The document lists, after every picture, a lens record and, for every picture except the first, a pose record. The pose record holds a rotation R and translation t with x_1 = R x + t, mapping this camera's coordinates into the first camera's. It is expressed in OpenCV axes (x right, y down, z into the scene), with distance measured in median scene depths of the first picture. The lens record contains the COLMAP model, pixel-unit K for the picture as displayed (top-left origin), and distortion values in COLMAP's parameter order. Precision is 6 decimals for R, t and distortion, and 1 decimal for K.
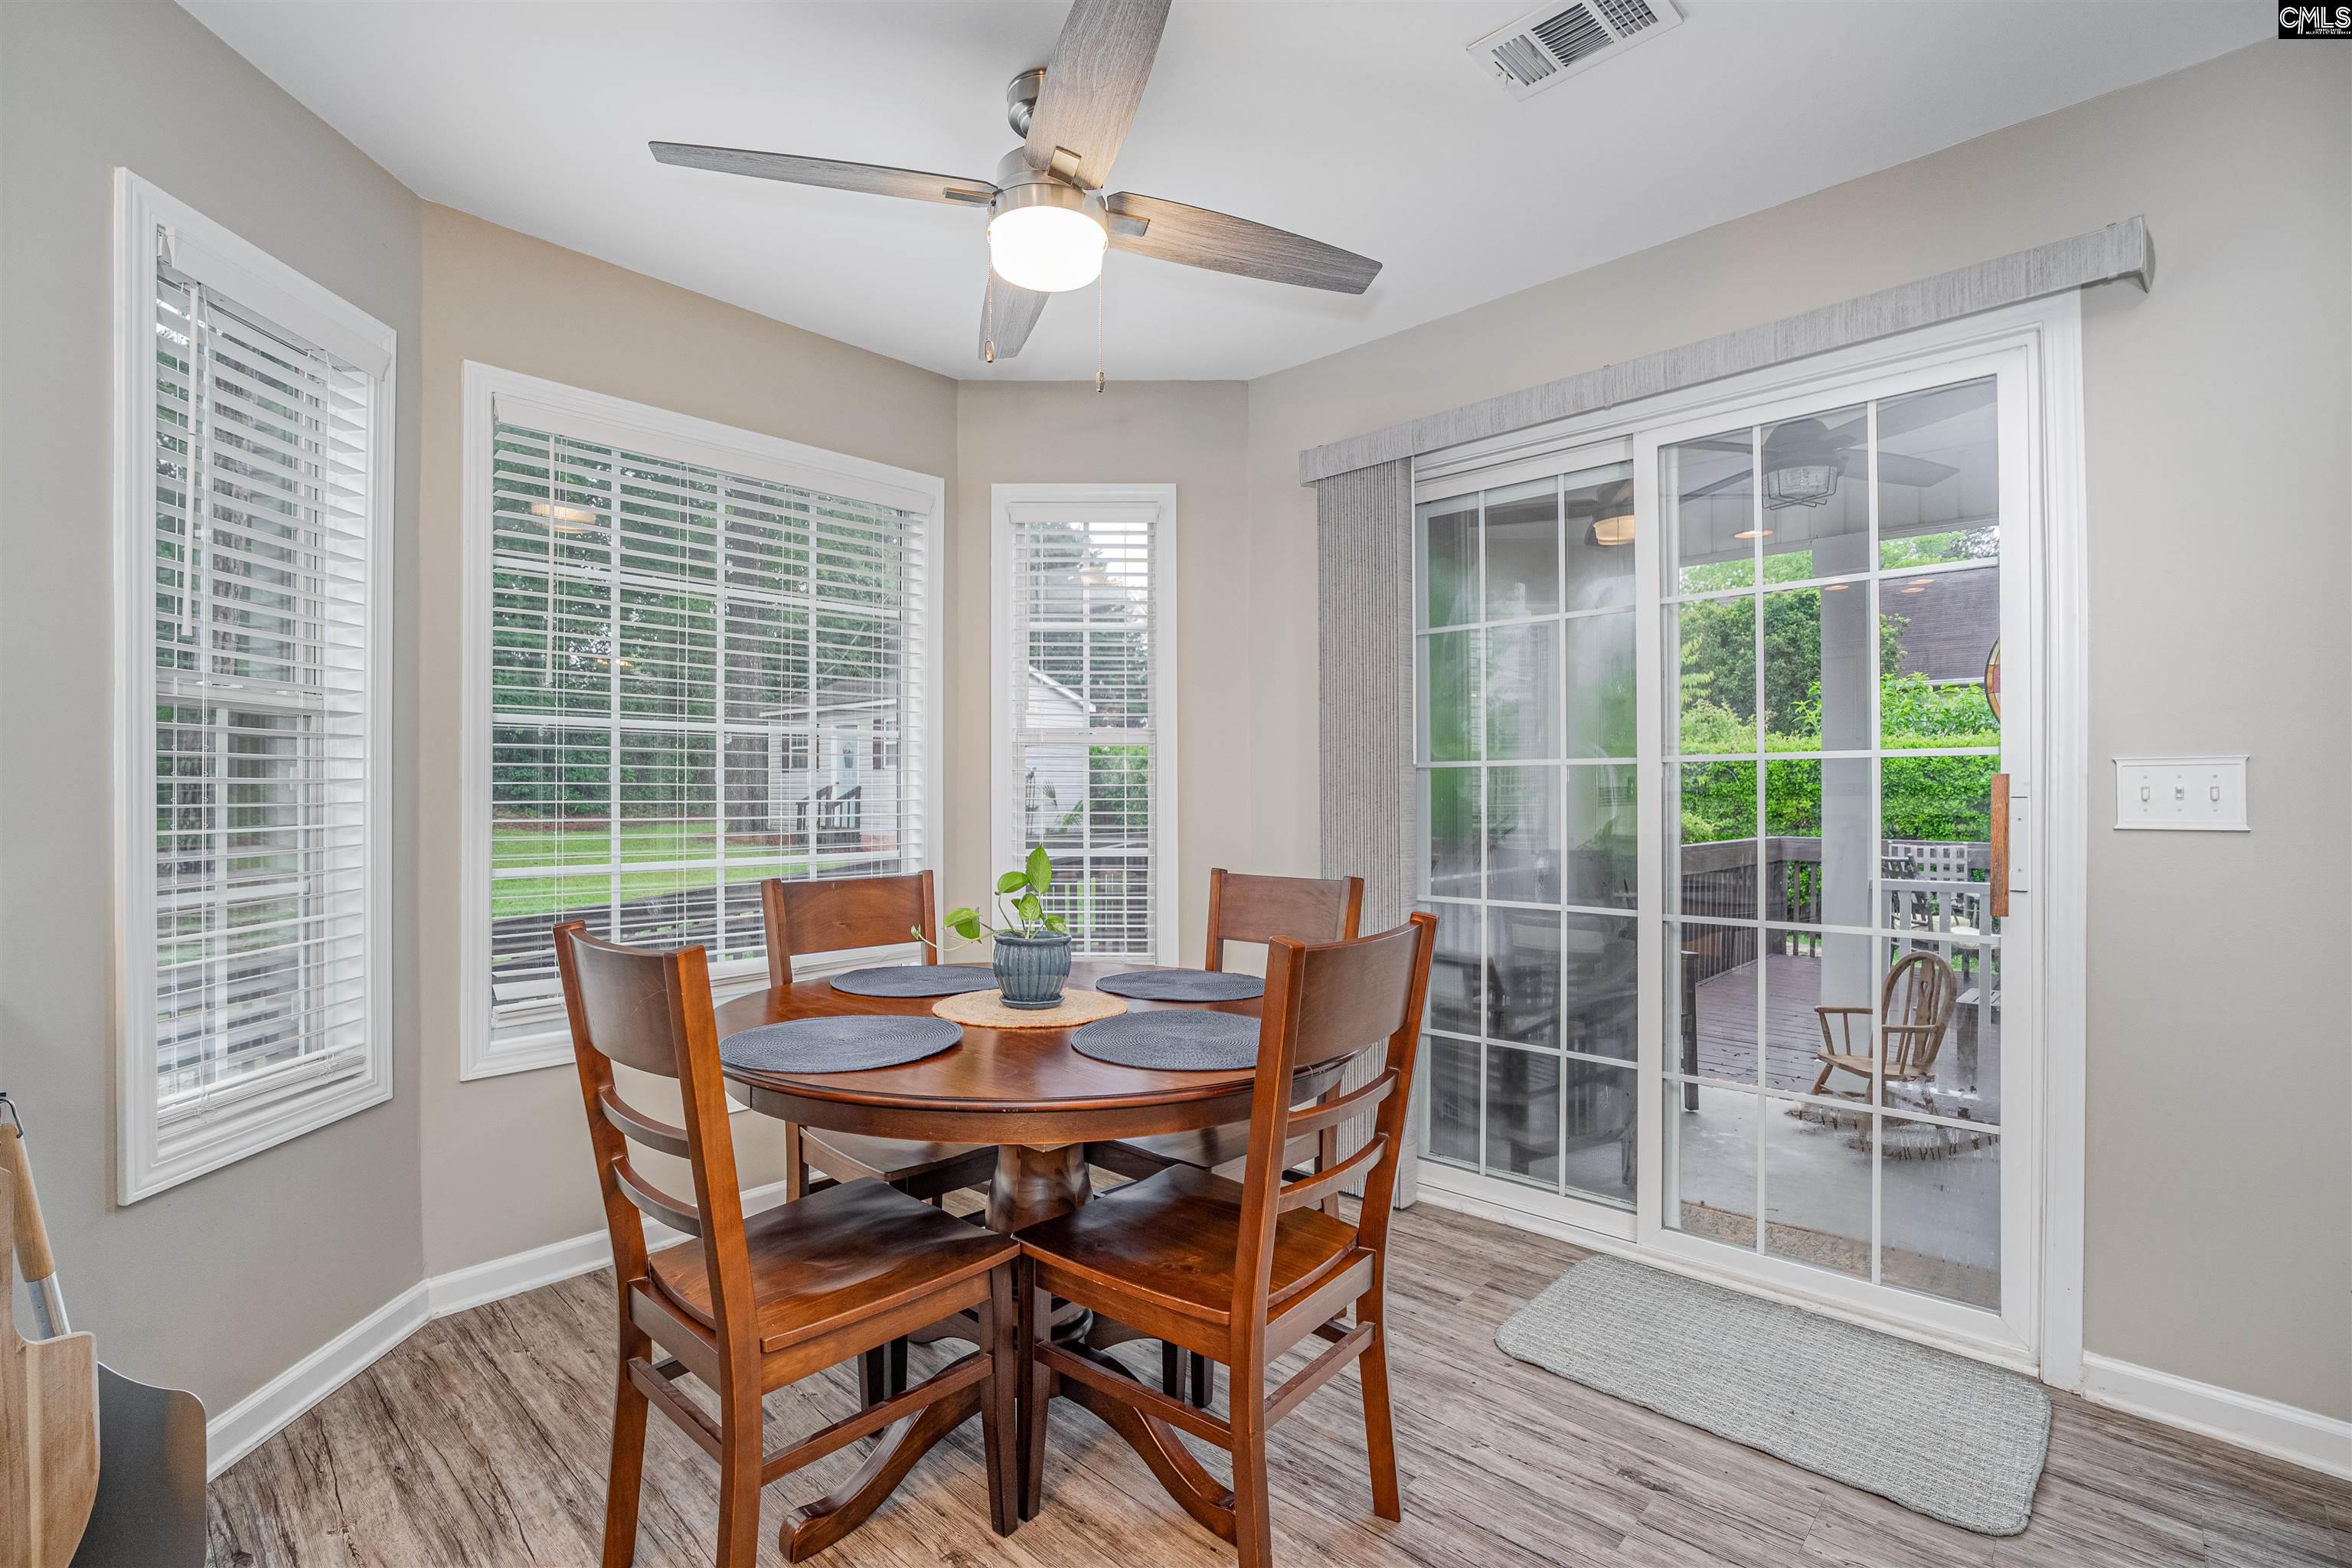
lens RADIAL K [[1087.9, 0, 1180.5], [0, 1087.9, 788.4], [0, 0, 1]] dist [-0.024612, 0.007506]
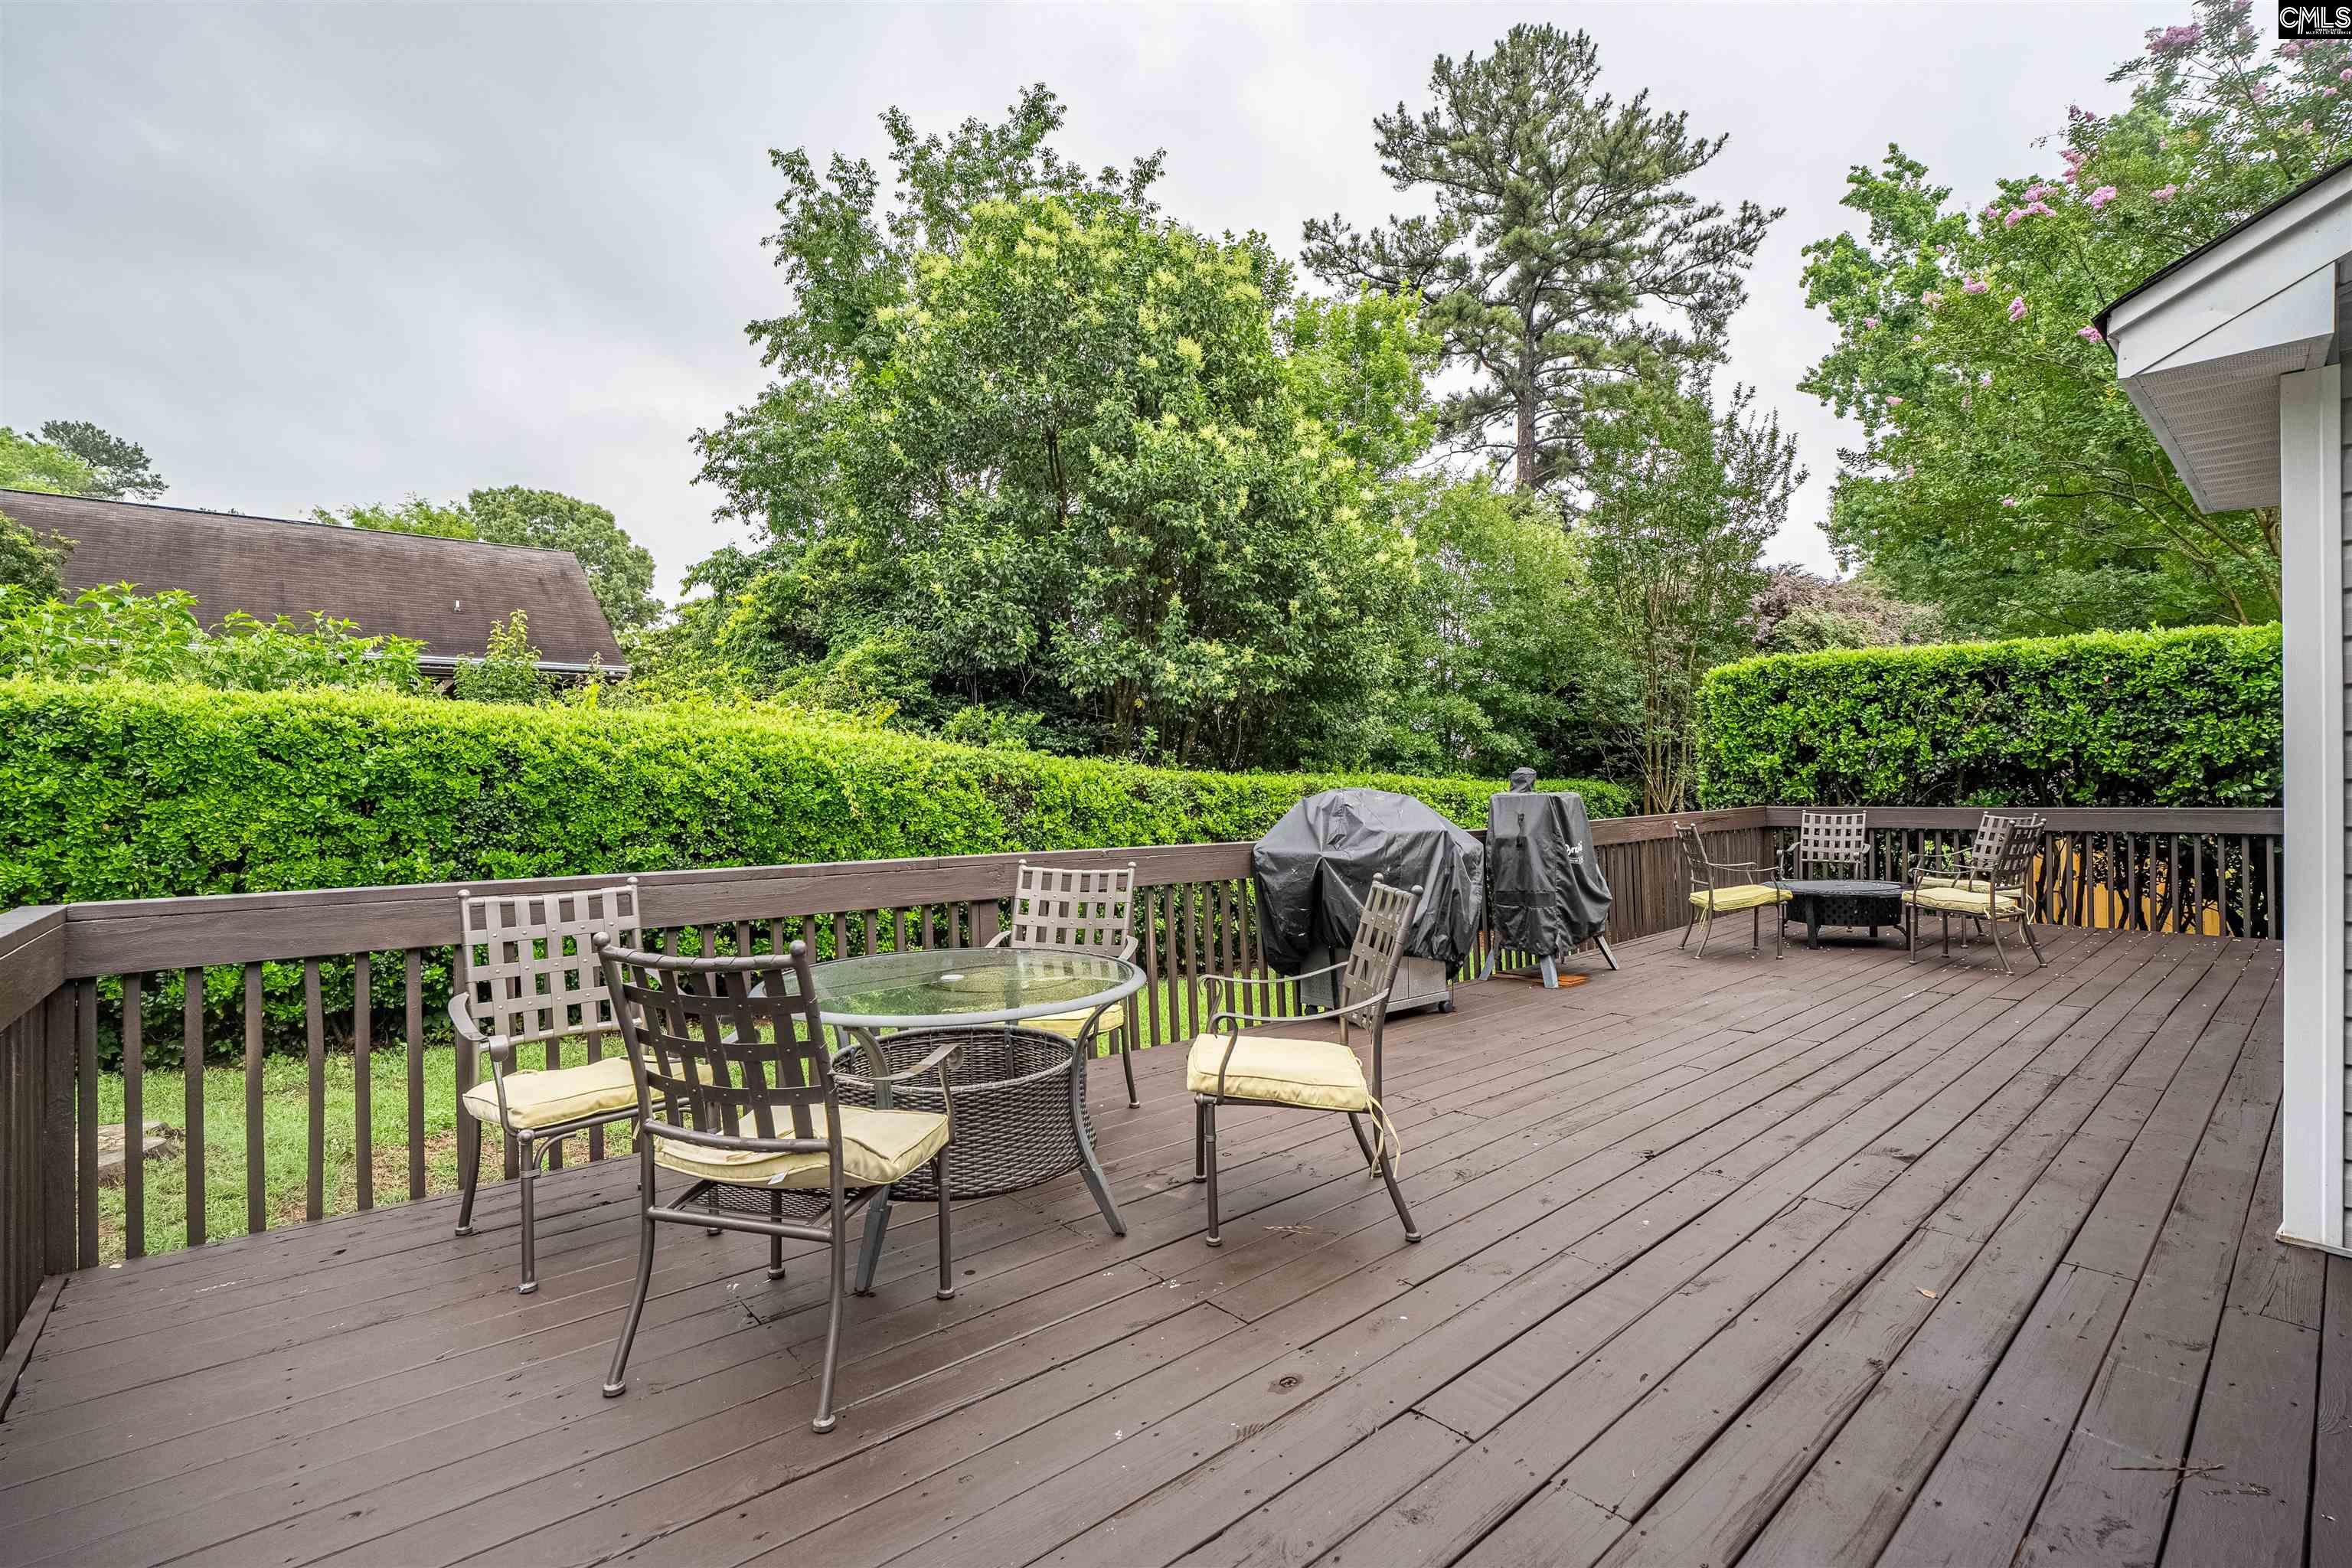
lens RADIAL K [[1087.9, 0, 1159.3], [0, 1087.9, 781.5], [0, 0, 1]] dist [-0.024612, 0.007506]
pose [[0.140378, 0.000026, 0.990098, 0.215052], [0.012472, 0.999921, -0.001795, 0.009647], [-0.990019, 0.012600, 0.140367, 0.475995]]
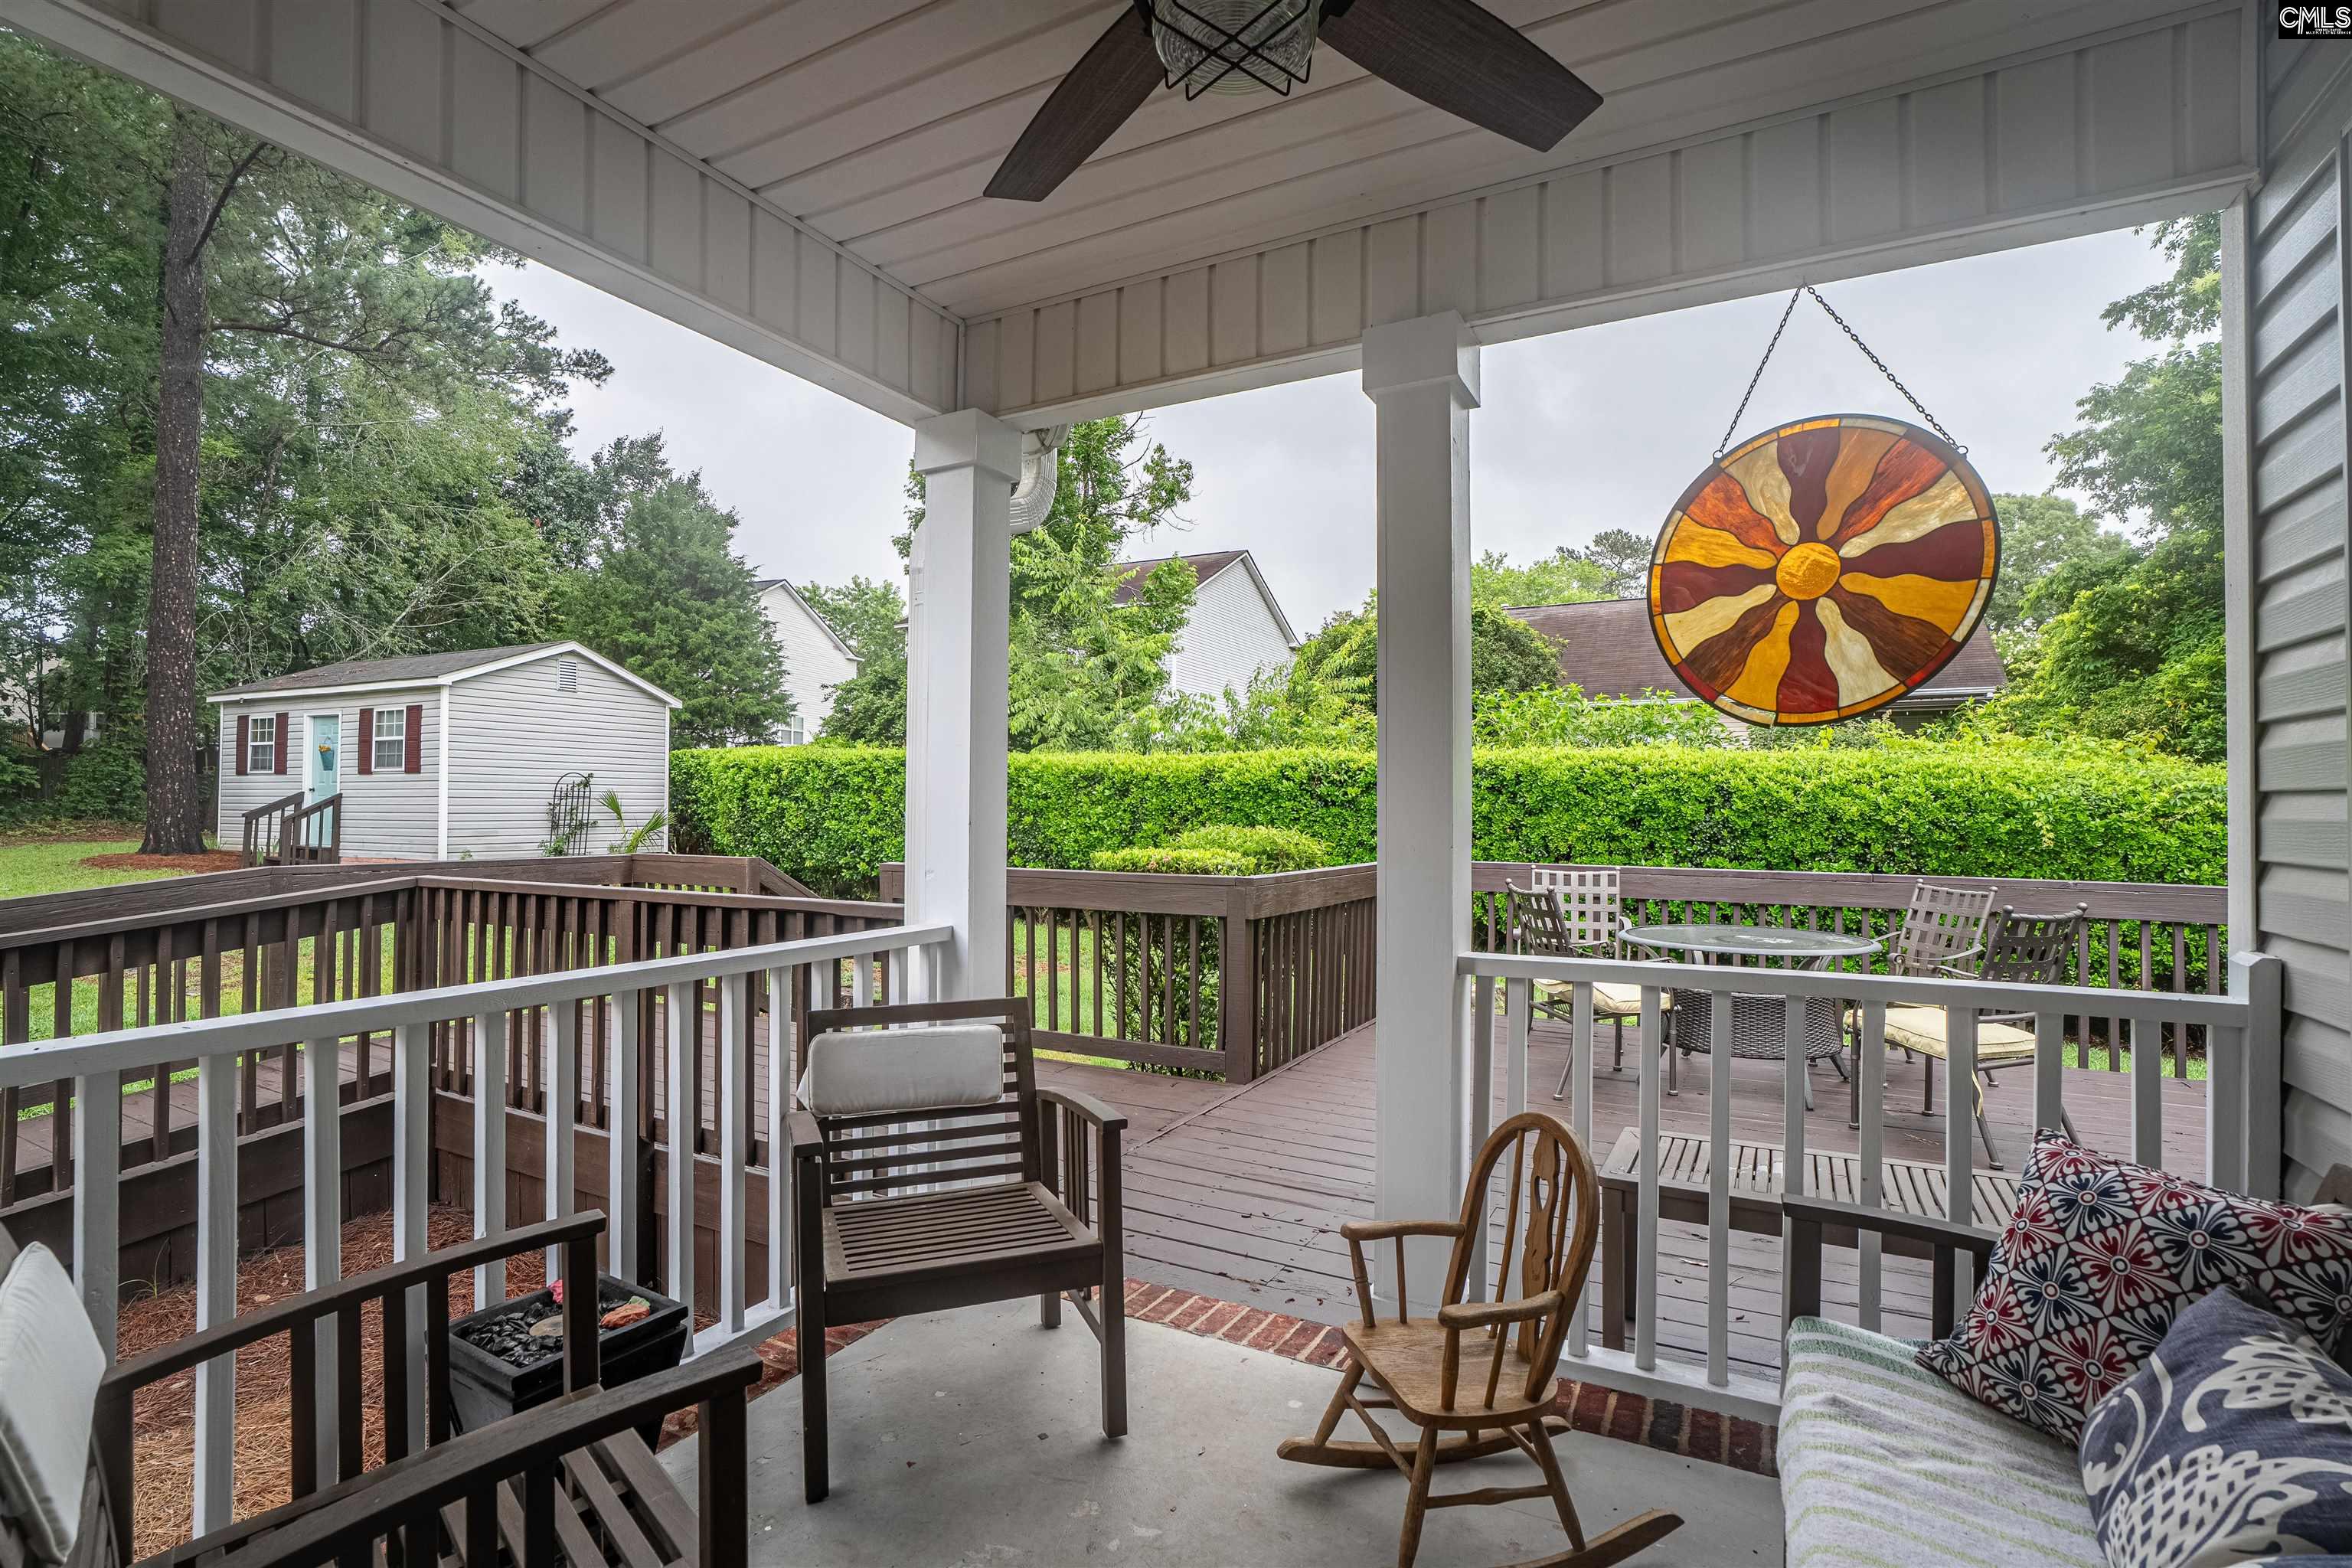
lens RADIAL K [[1087.9, 0, 1164.0], [0, 1087.9, 795.2], [0, 0, 1]] dist [-0.024612, 0.007506]
pose [[0.972801, 0.008085, 0.231502, 0.141001], [-0.005911, 0.999932, -0.010083, 0.004636], [-0.231568, 0.008440, 0.972782, 0.193170]]
